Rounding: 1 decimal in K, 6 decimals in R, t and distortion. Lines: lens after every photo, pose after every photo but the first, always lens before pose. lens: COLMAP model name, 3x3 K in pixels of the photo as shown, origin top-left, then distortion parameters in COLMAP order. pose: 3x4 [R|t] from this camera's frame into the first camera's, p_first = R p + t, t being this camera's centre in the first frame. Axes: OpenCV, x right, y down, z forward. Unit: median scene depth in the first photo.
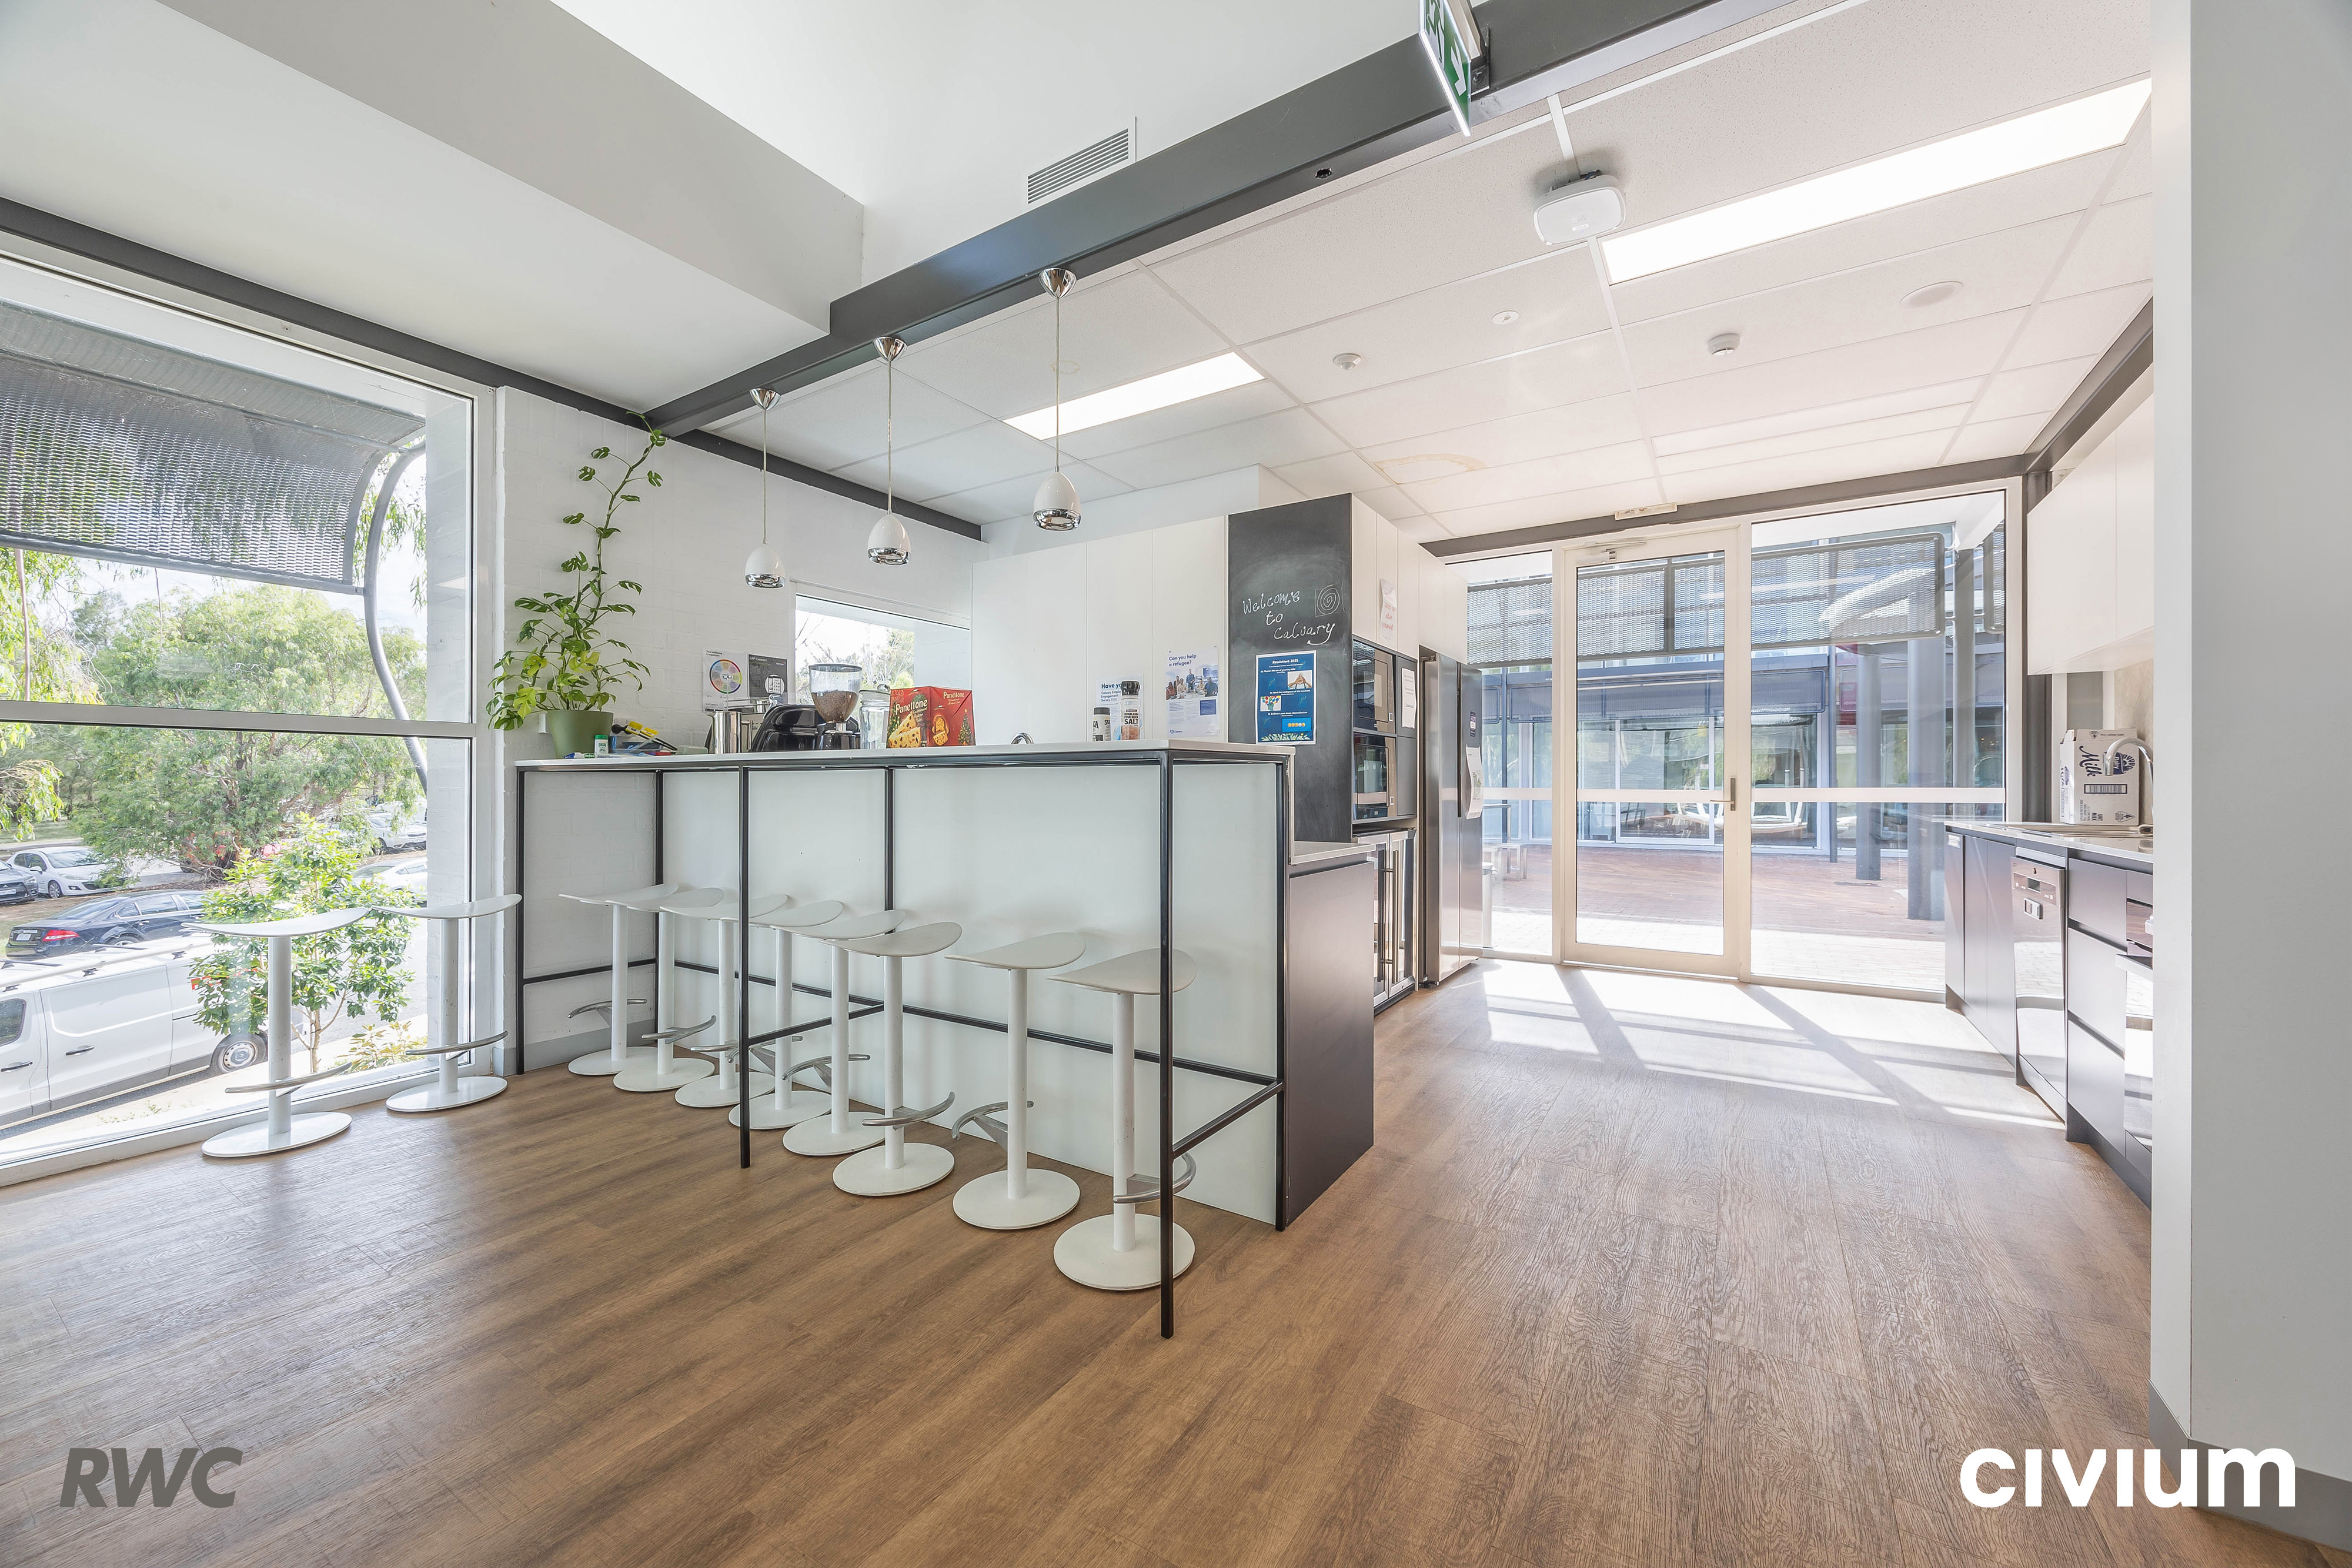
lens RADIAL K [[897.2, 0, 1166.2], [0, 897.2, 782.9], [0, 0, 1]] dist [-0.001858, 0.000012]
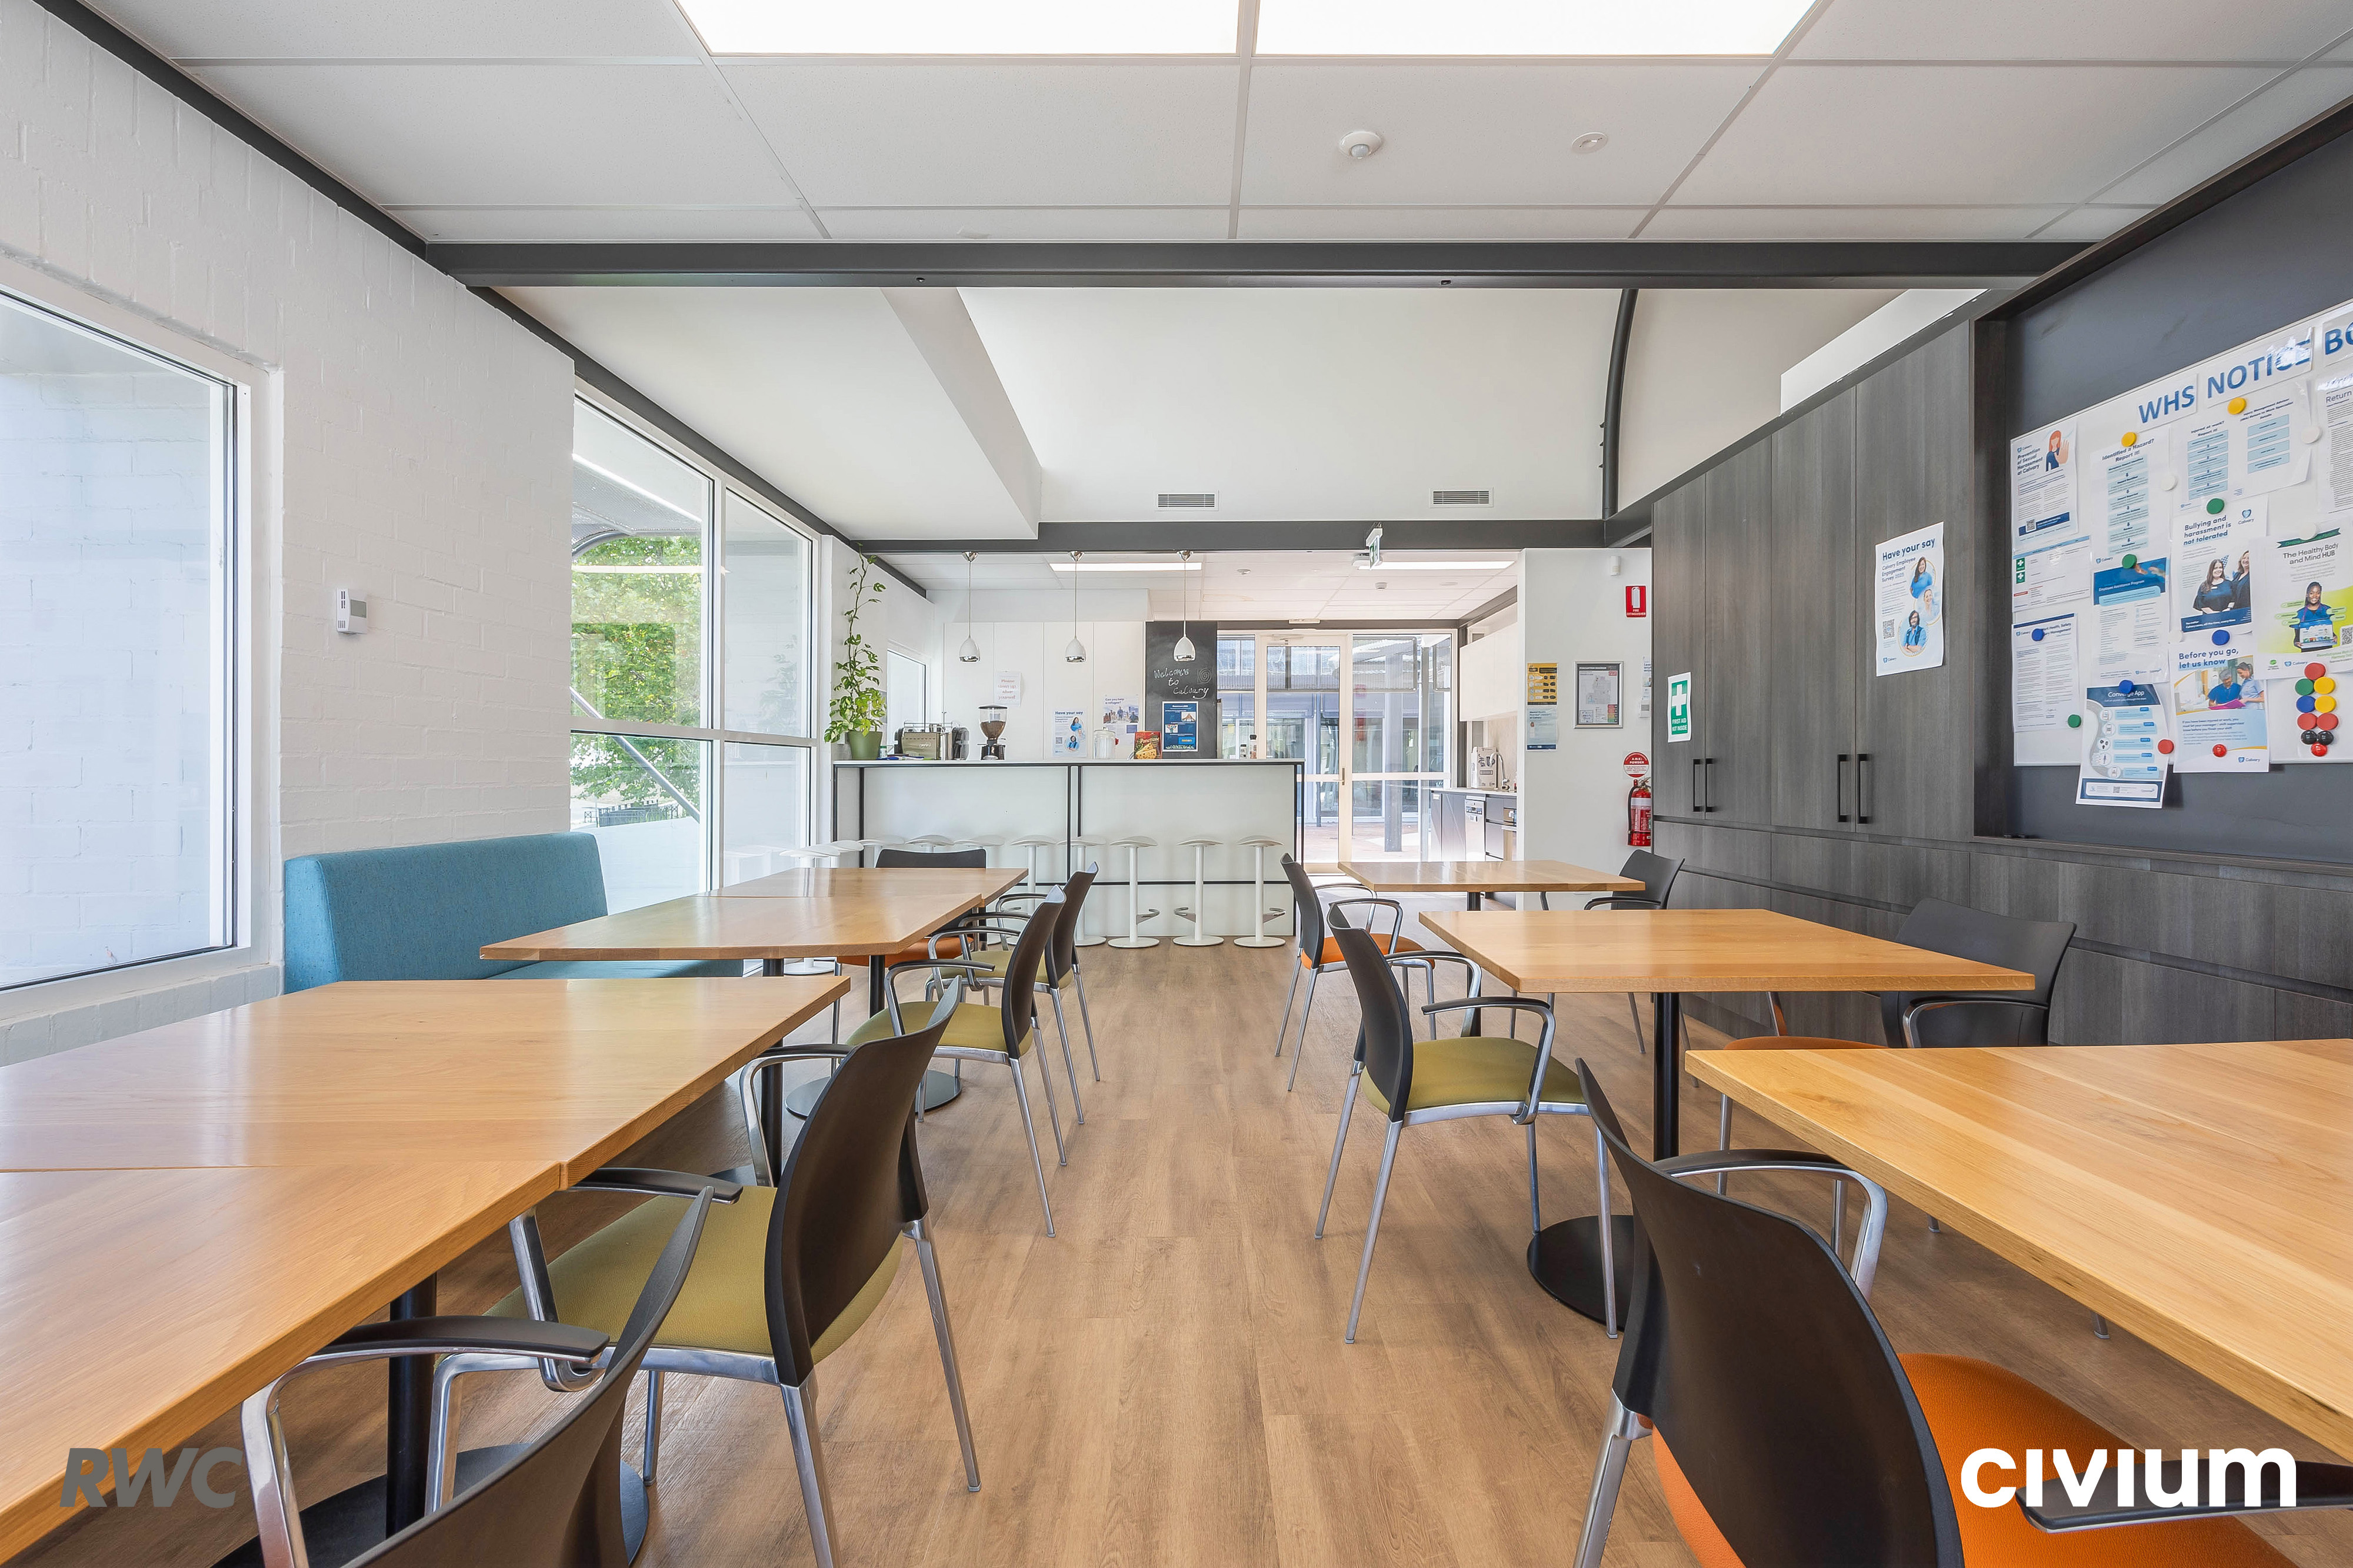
lens RADIAL K [[981.0, 0, 1191.6], [0, 981.0, 772.7], [0, 0, 1]] dist [0.000335, 0.000002]
pose [[0.846293, -0.006039, 0.532684, -0.913460], [0.003526, 0.999977, 0.005734, -0.009480], [-0.532706, -0.002975, 0.846295, -0.715698]]
